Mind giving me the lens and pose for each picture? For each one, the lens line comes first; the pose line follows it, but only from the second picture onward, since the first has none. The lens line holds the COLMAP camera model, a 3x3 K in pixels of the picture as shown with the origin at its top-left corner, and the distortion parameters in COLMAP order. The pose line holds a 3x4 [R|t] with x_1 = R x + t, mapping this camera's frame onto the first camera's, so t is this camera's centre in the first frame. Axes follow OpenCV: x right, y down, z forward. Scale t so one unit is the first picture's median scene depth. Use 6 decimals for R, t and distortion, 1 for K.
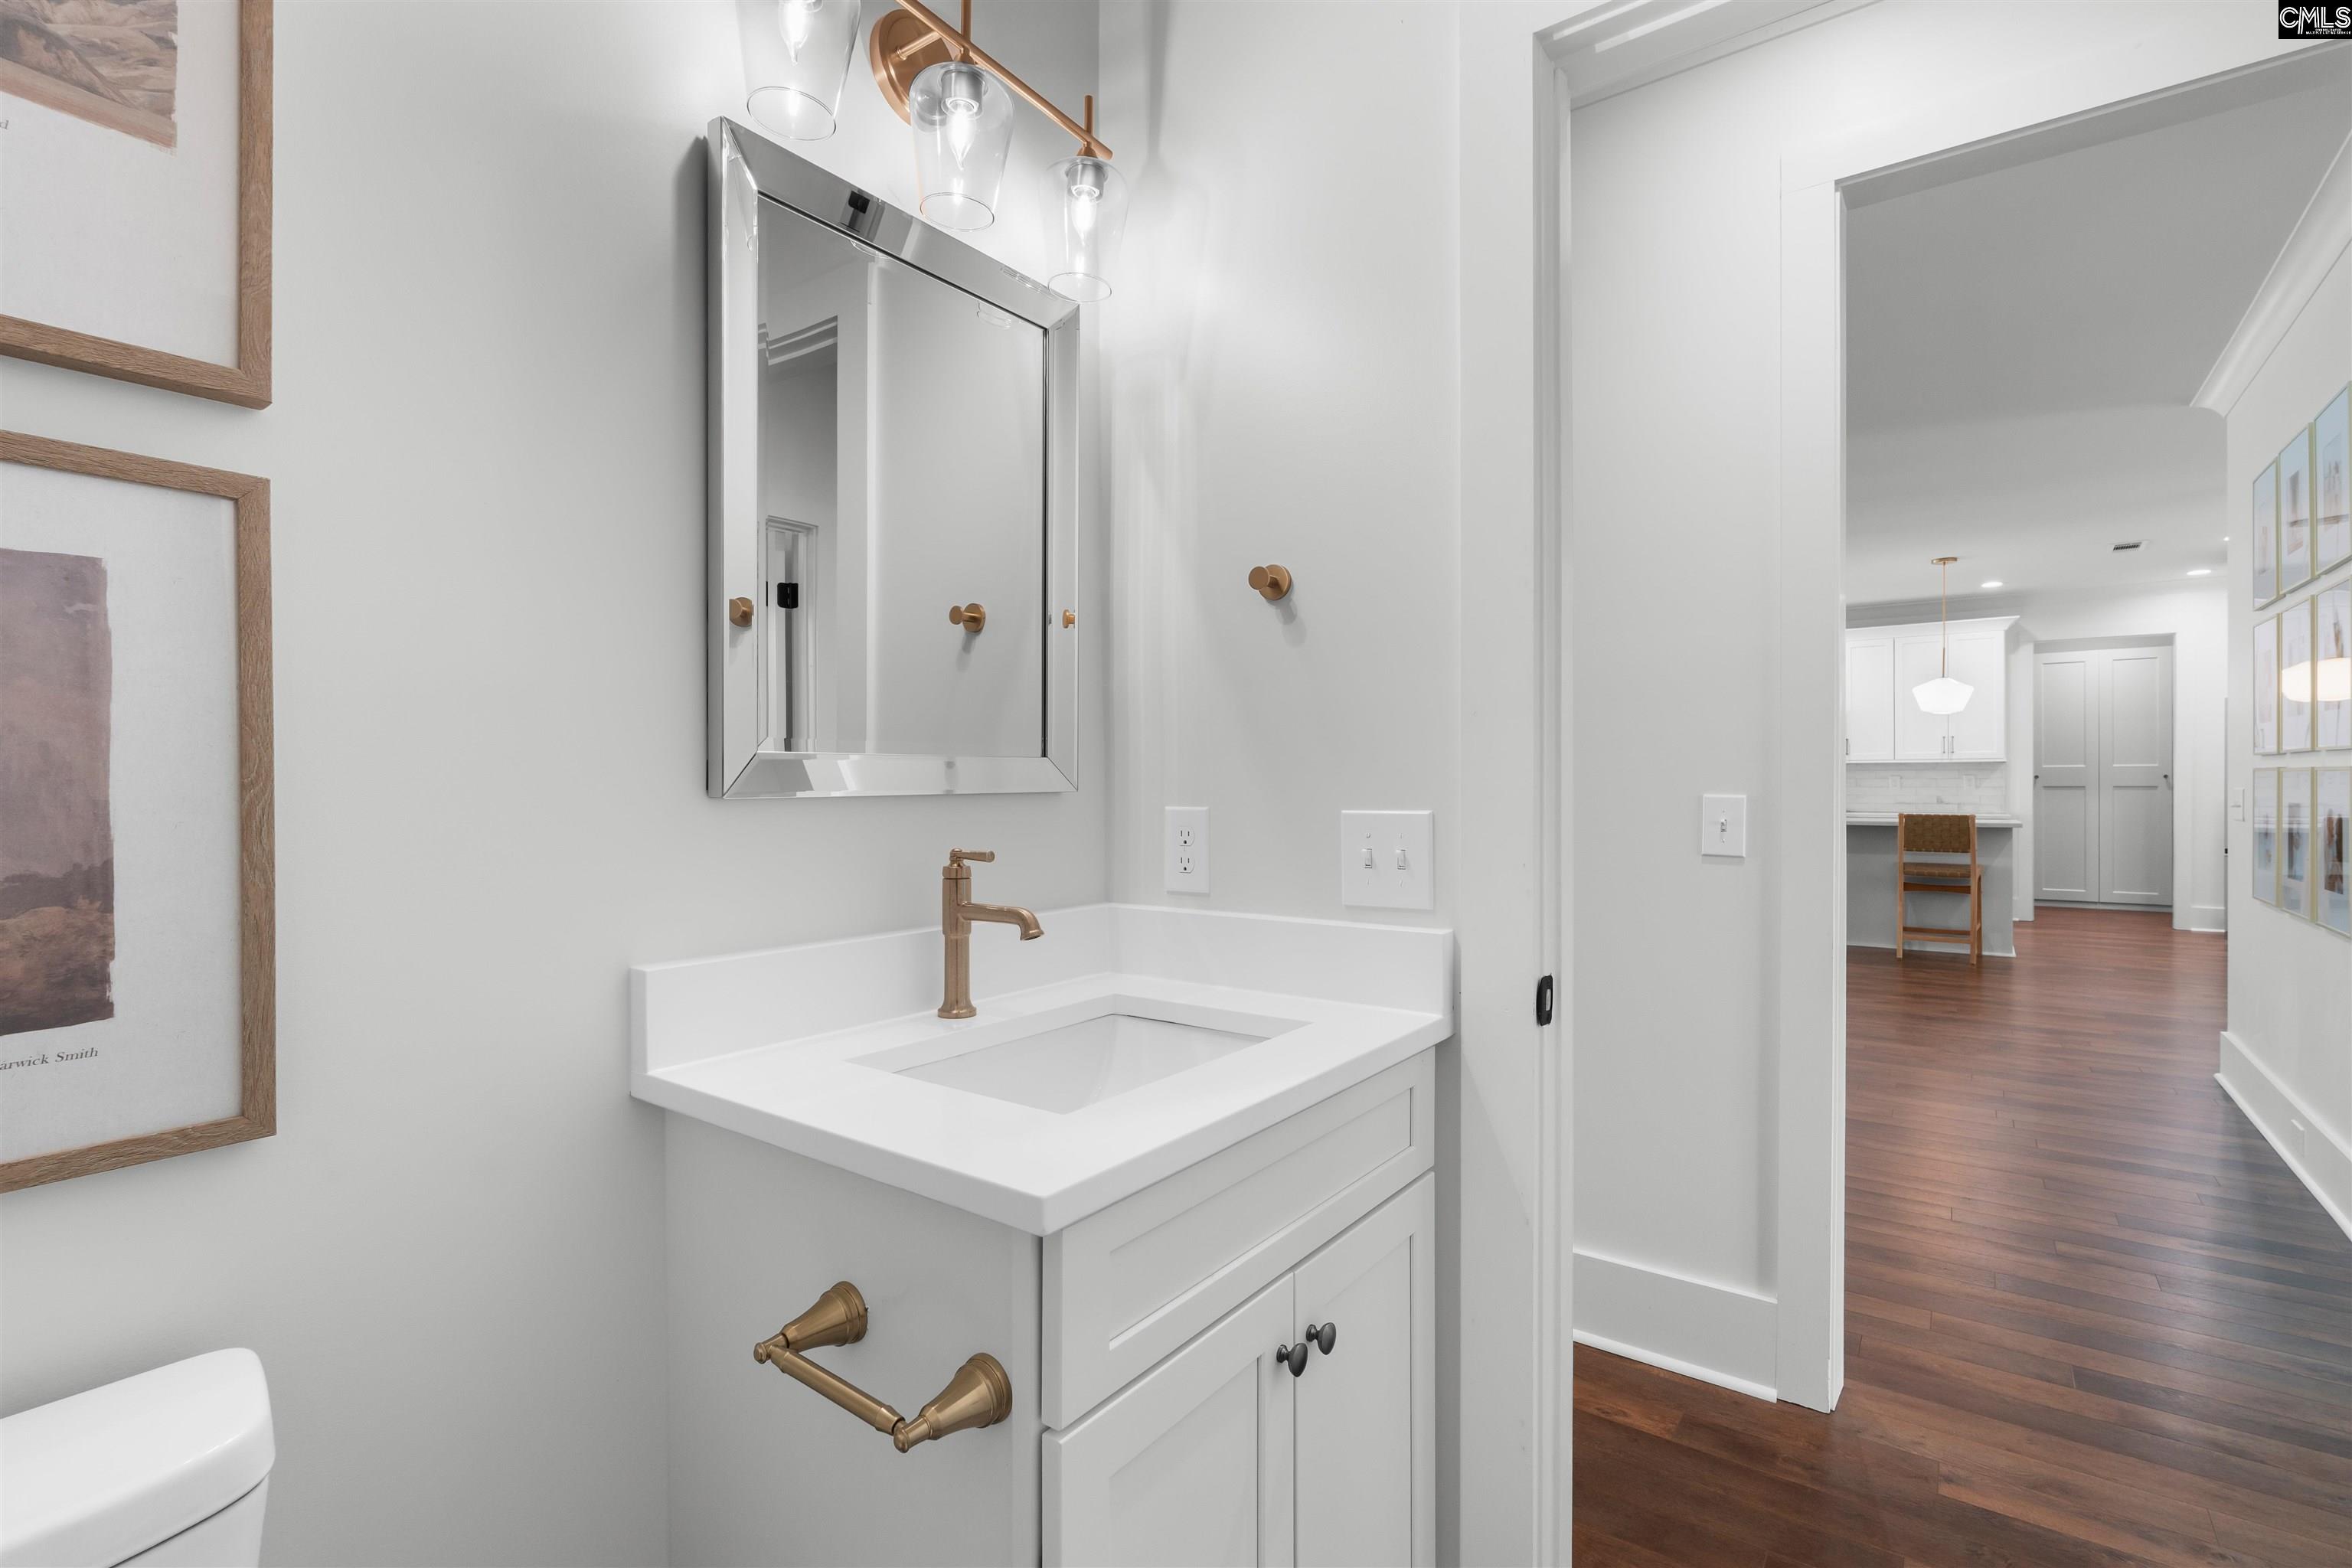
lens RADIAL K [[1087.6, 0, 1169.2], [0, 1087.6, 781.2], [0, 0, 1]] dist [-0.010287, 0.000160]
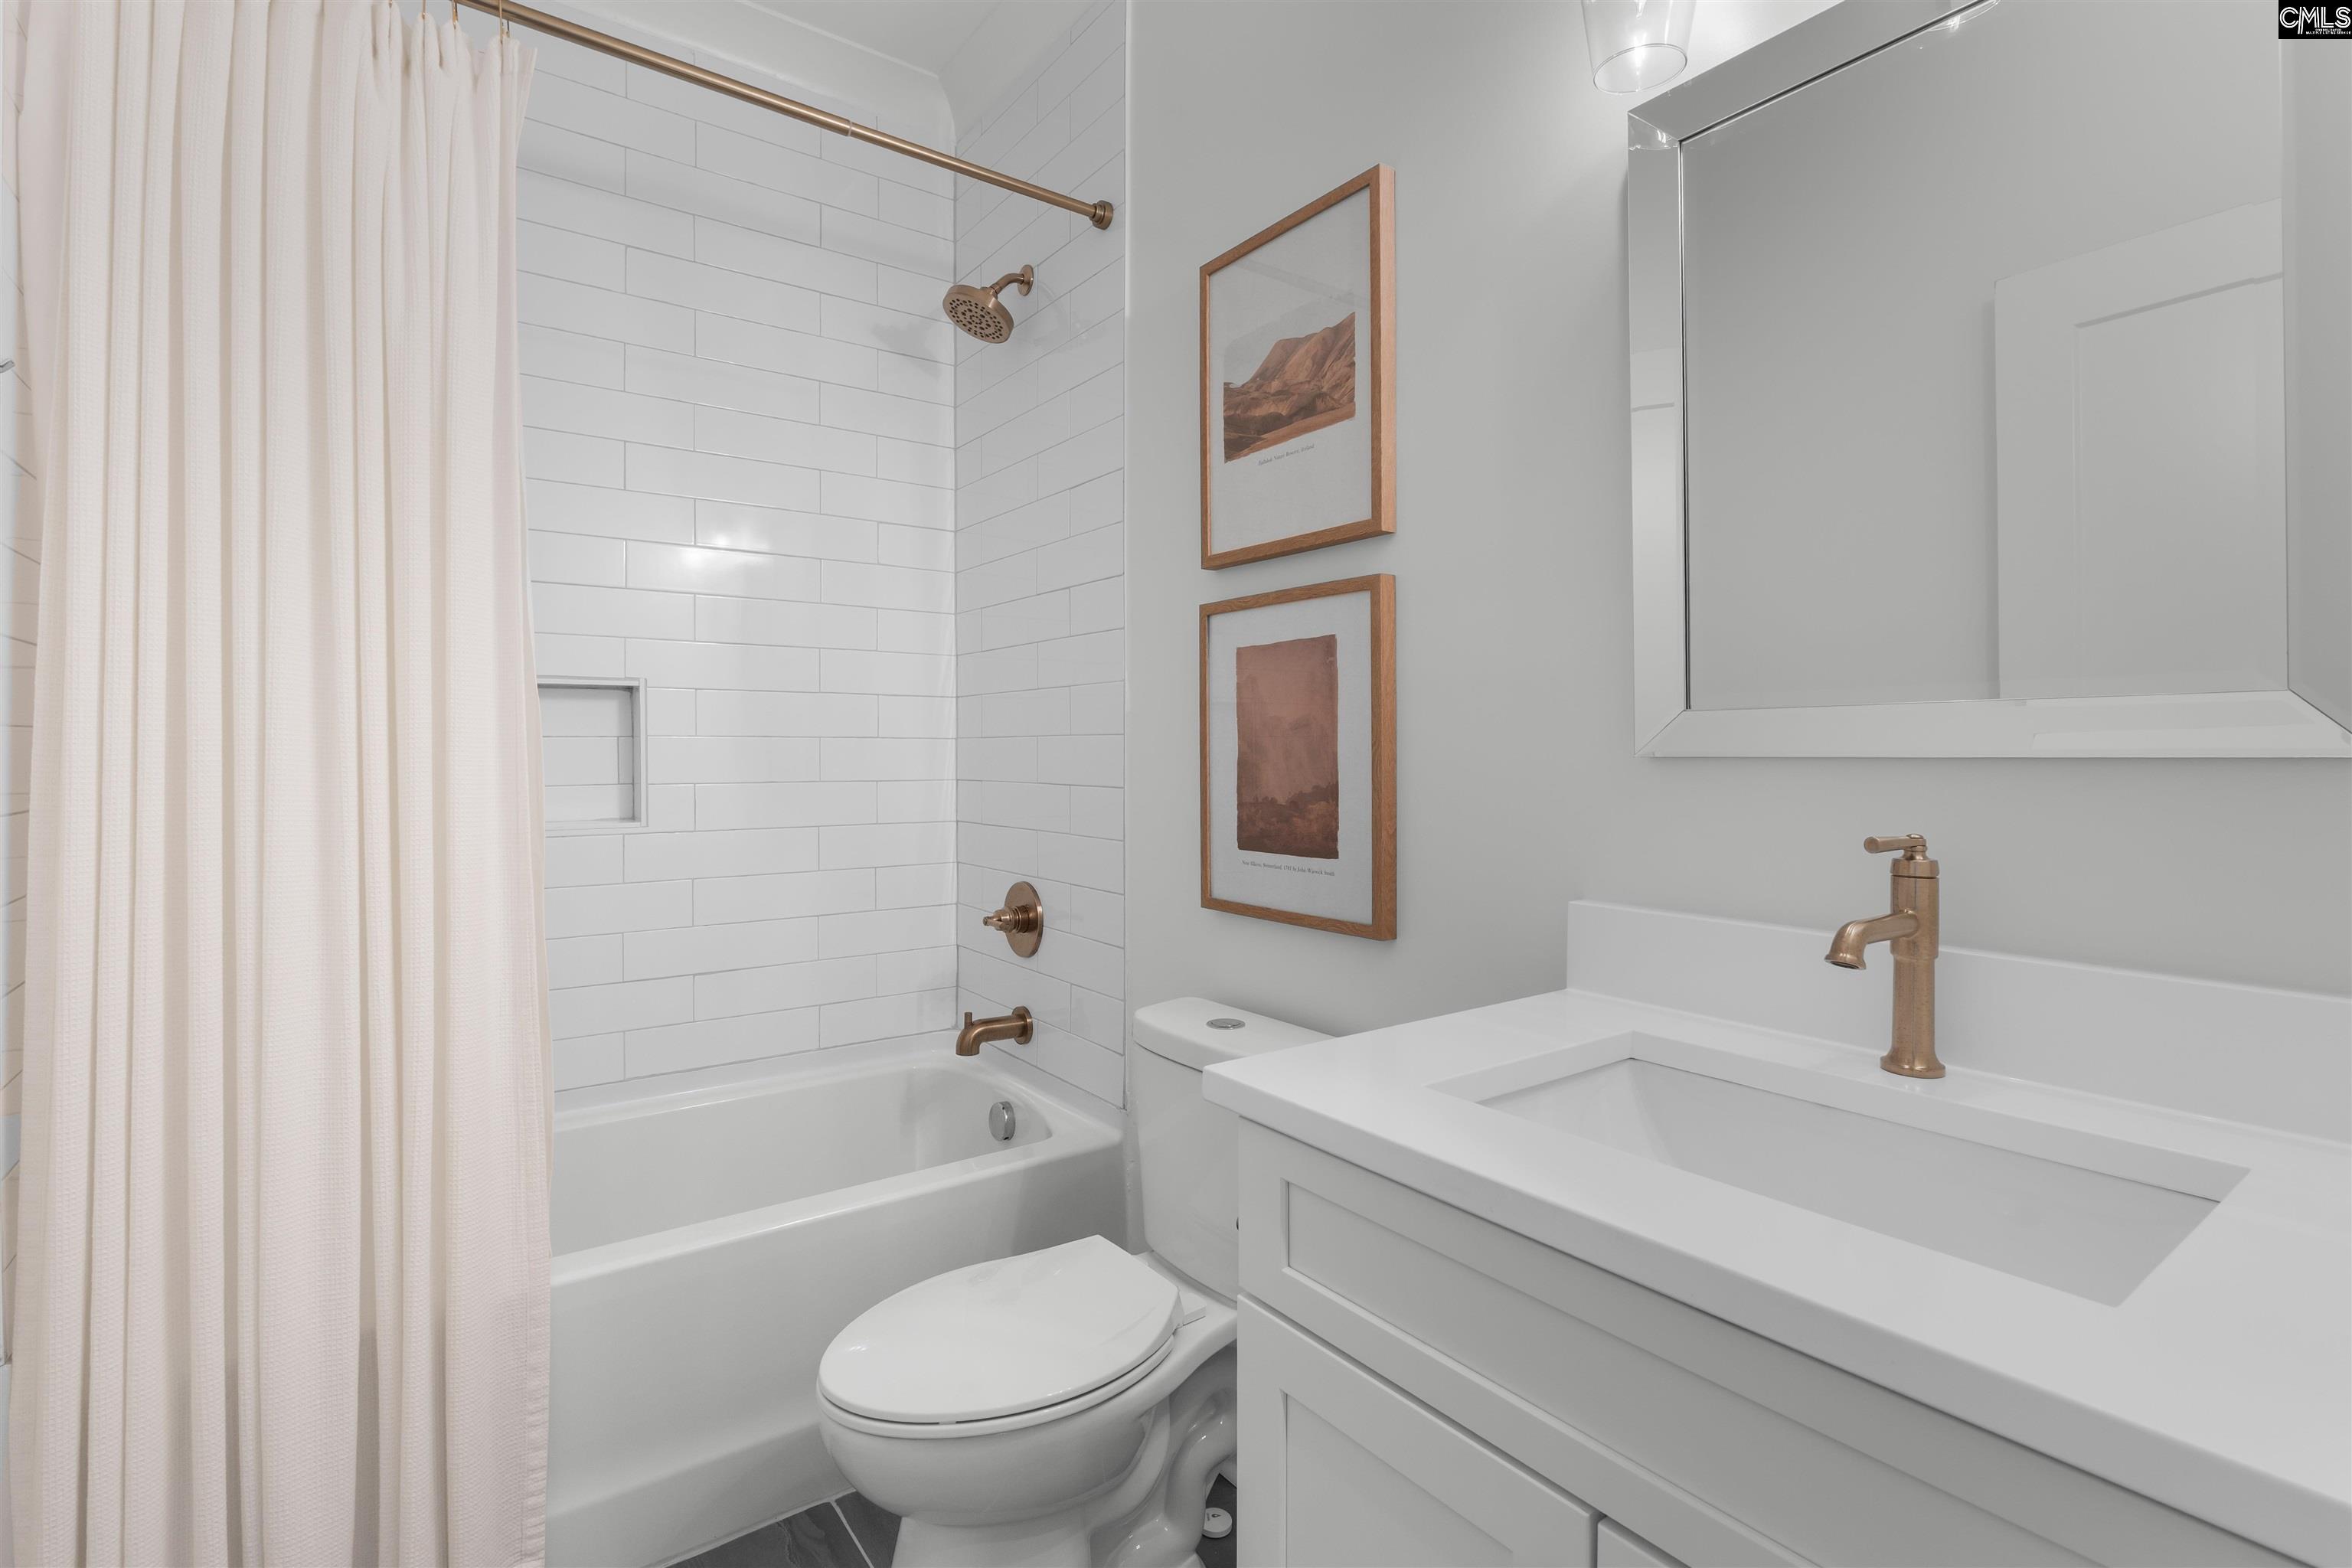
lens RADIAL K [[1090.1, 0, 1172.3], [0, 1090.1, 755.0], [0, 0, 1]] dist [-0.007832, 0.000197]
pose [[-0.306646, 0.000208, -0.951824, 1.070705], [-0.001871, 0.999998, 0.000821, 0.022255], [0.951822, 0.002033, -0.306645, 1.322735]]
